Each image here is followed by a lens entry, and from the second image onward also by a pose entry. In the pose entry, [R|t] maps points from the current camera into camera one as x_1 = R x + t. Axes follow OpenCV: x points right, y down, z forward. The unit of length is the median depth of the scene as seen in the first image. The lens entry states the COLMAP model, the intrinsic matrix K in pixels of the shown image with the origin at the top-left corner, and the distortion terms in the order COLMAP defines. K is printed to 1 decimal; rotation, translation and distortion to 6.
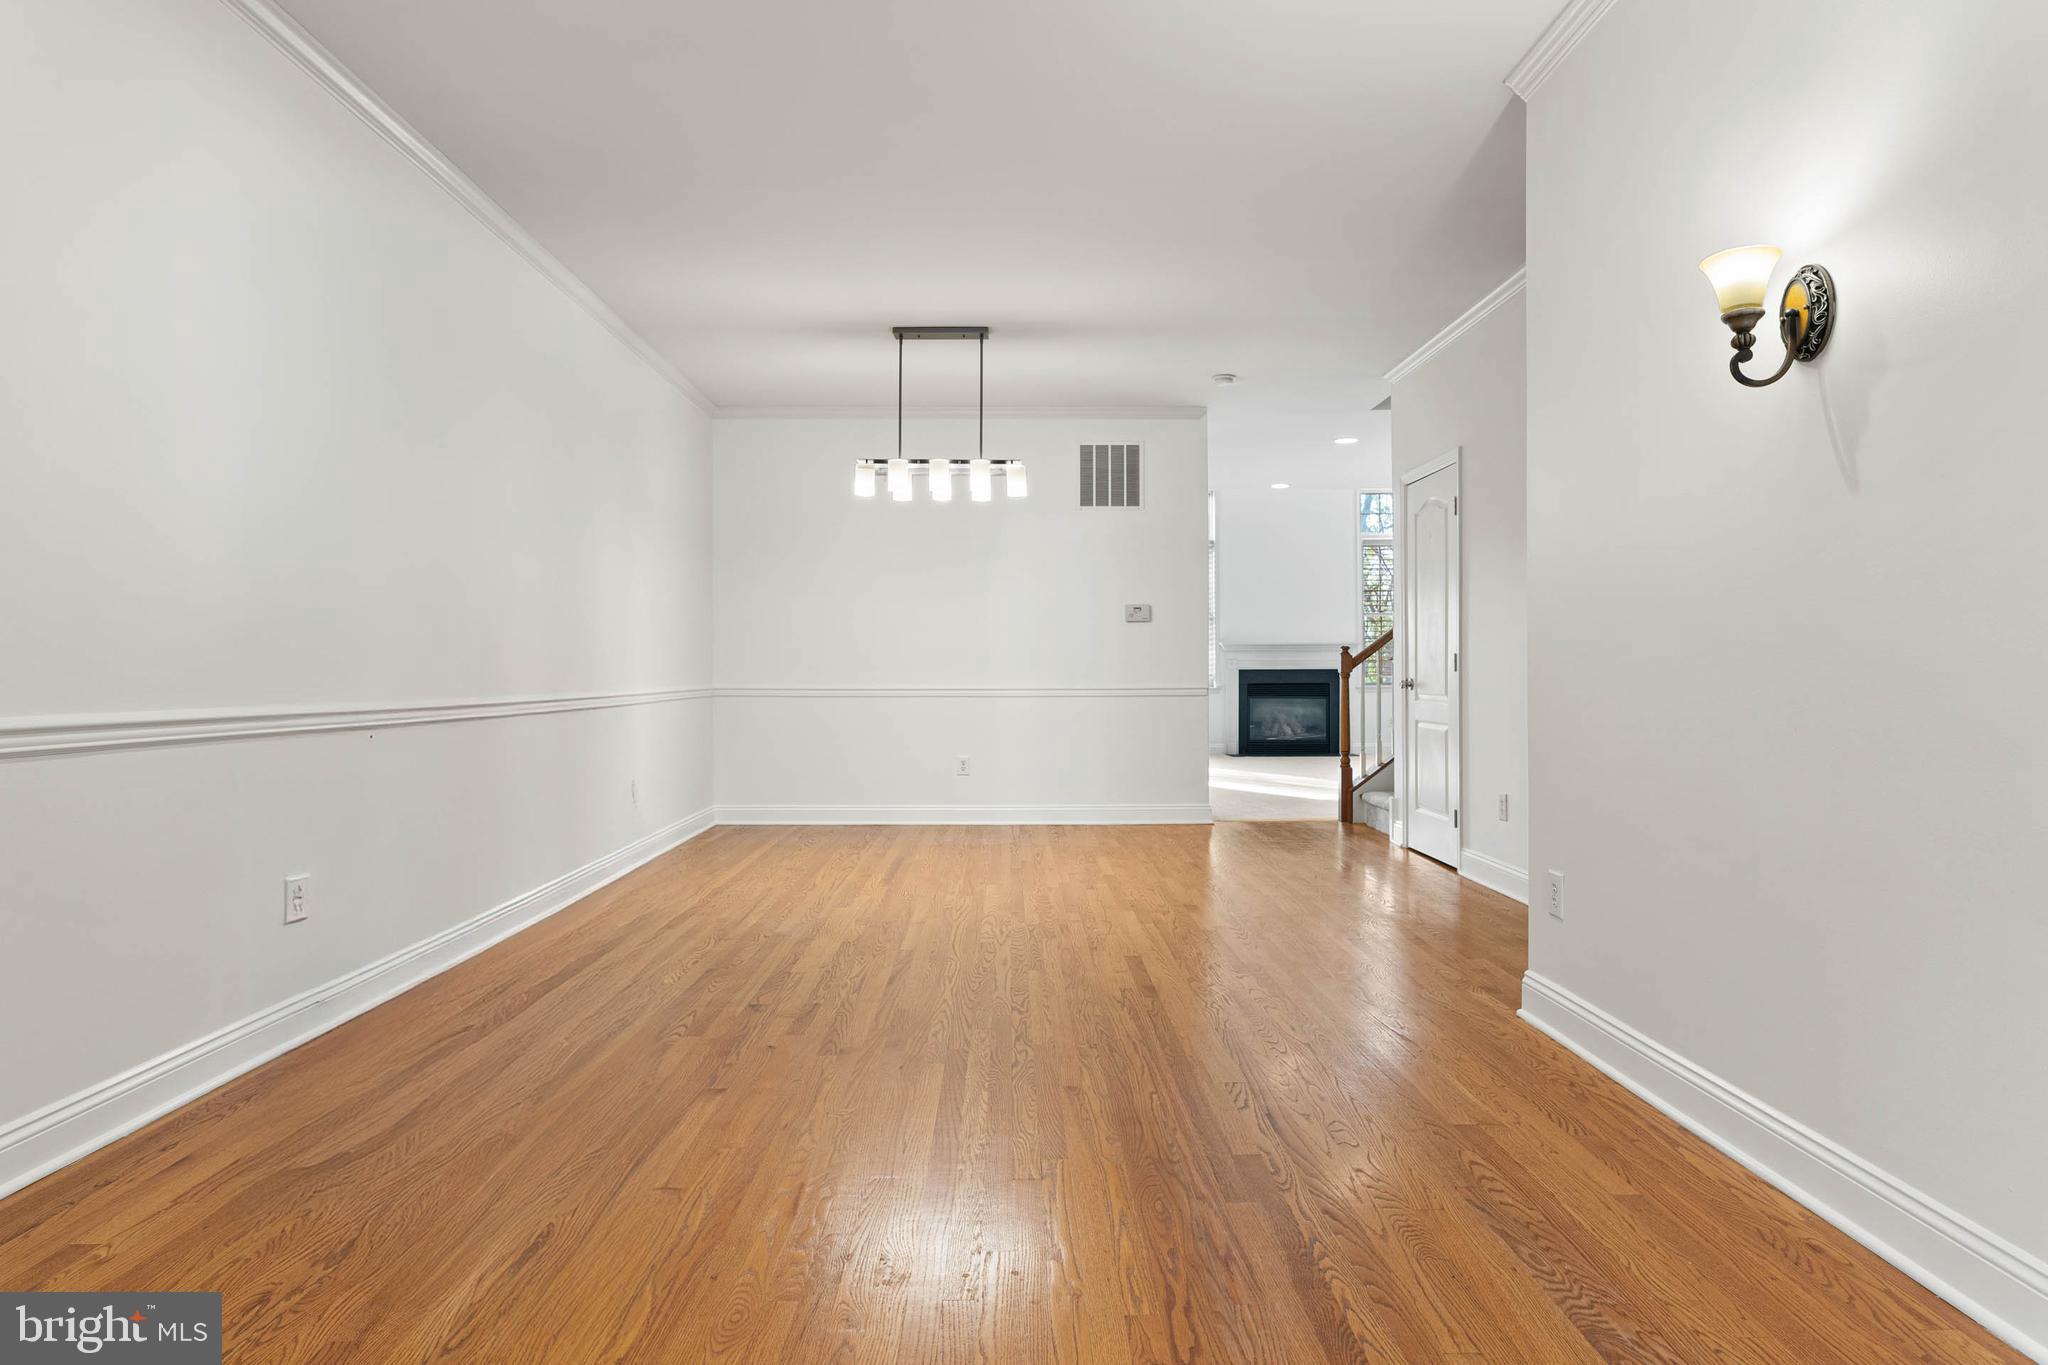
lens RADIAL K [[1180.3, 0, 1037.9], [0, 1180.3, 682.9], [0, 0, 1]] dist [0.000828, 0.001109]
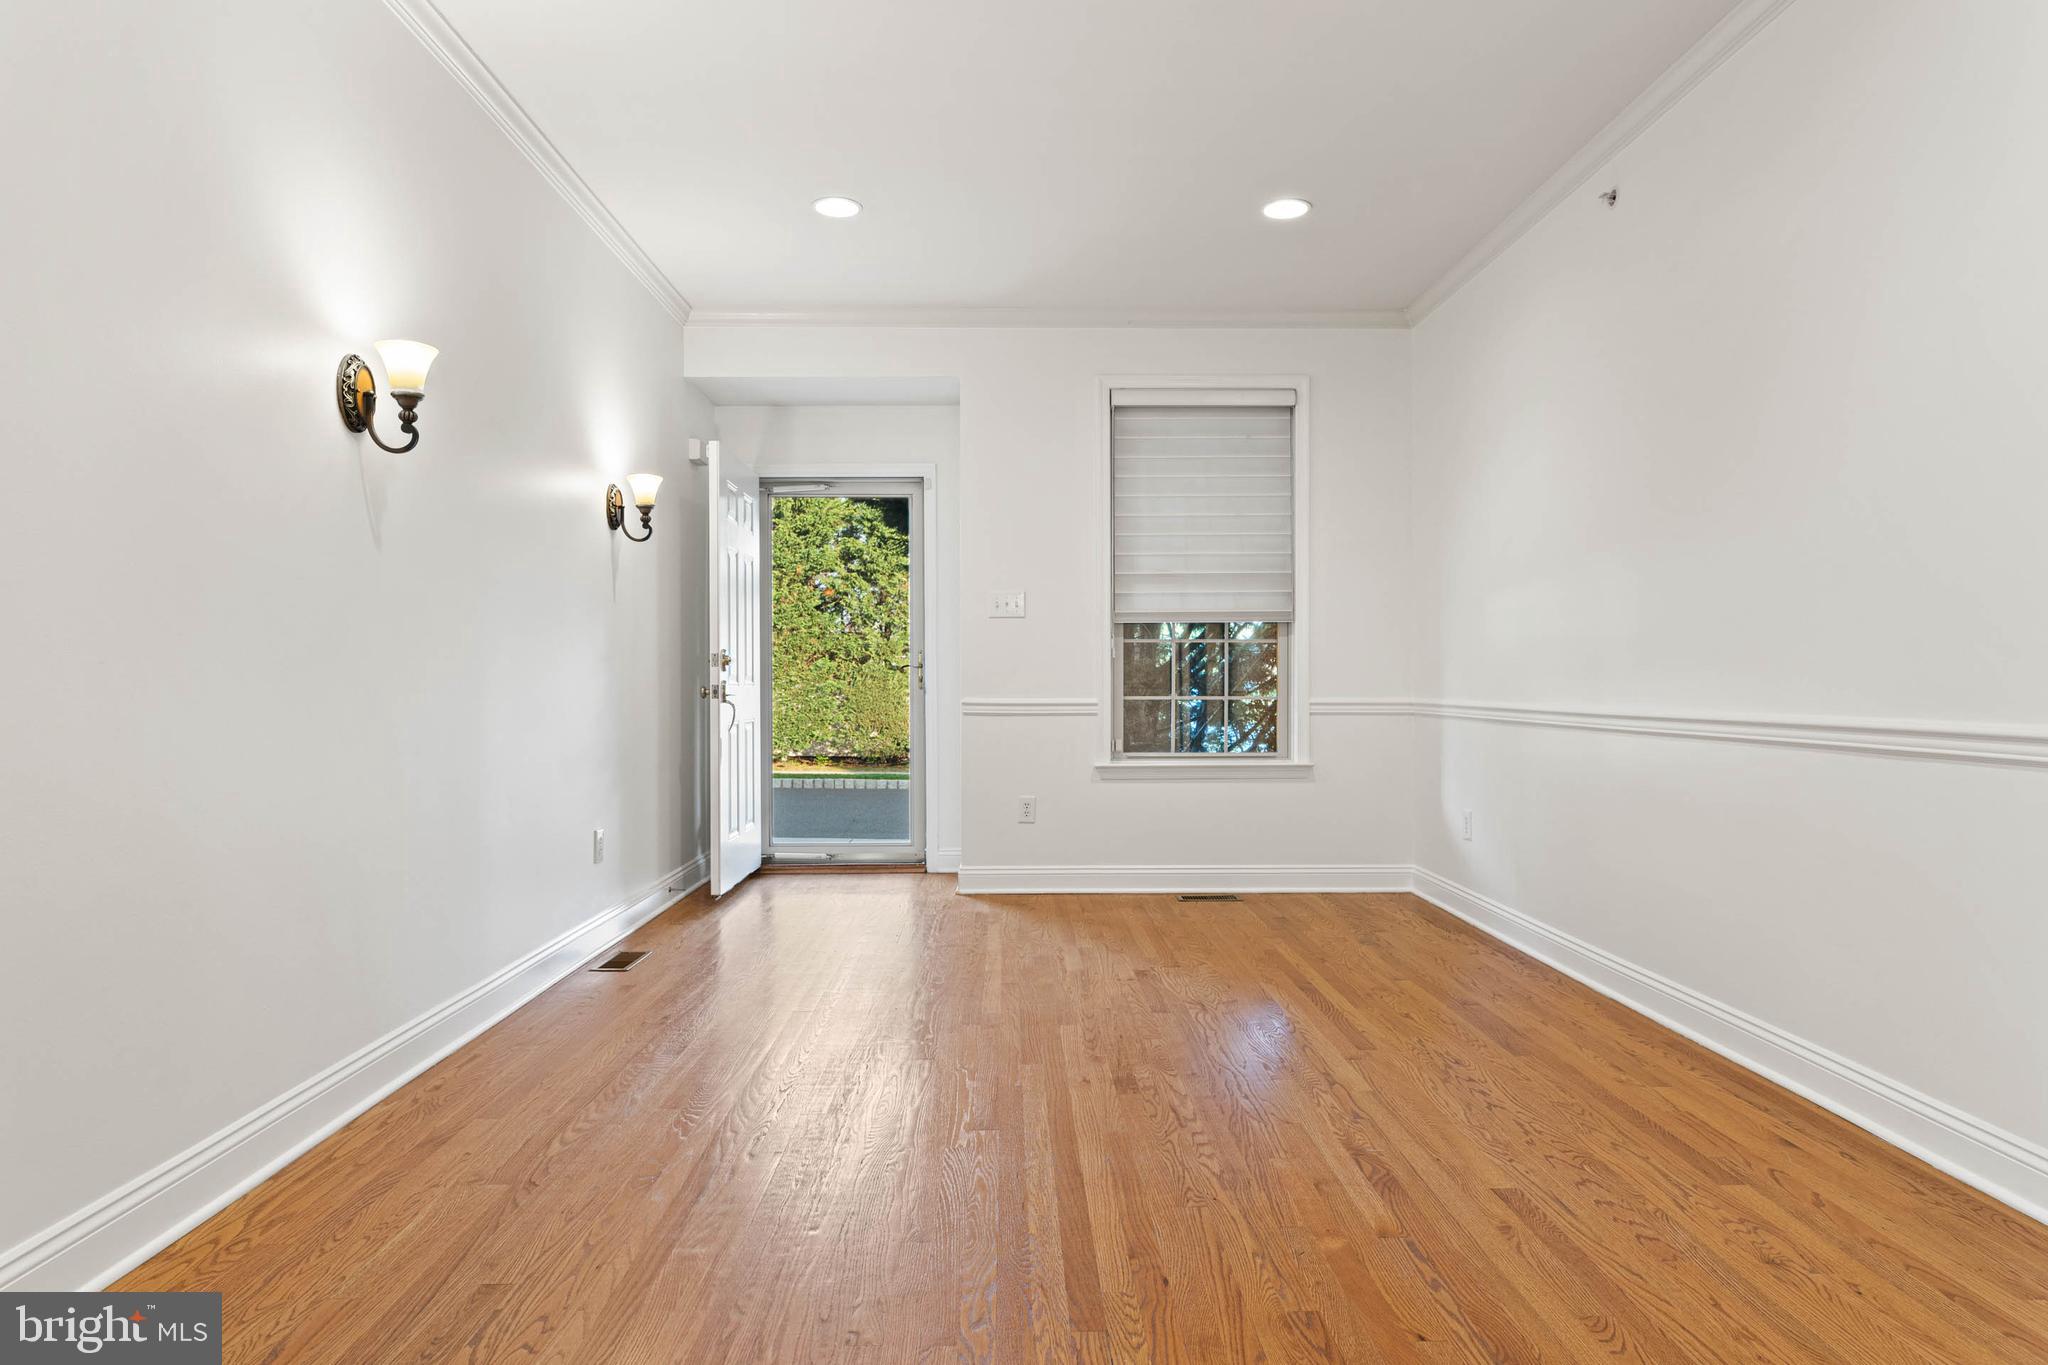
lens RADIAL K [[1180.3, 0, 1026.4], [0, 1180.3, 681.4], [0, 0, 1]] dist [0.000828, 0.001109]
pose [[-0.999981, 0.004798, 0.003960, -0.050728], [0.004834, 0.999947, 0.009133, -0.017417], [-0.003916, 0.009152, -0.999950, 1.952487]]
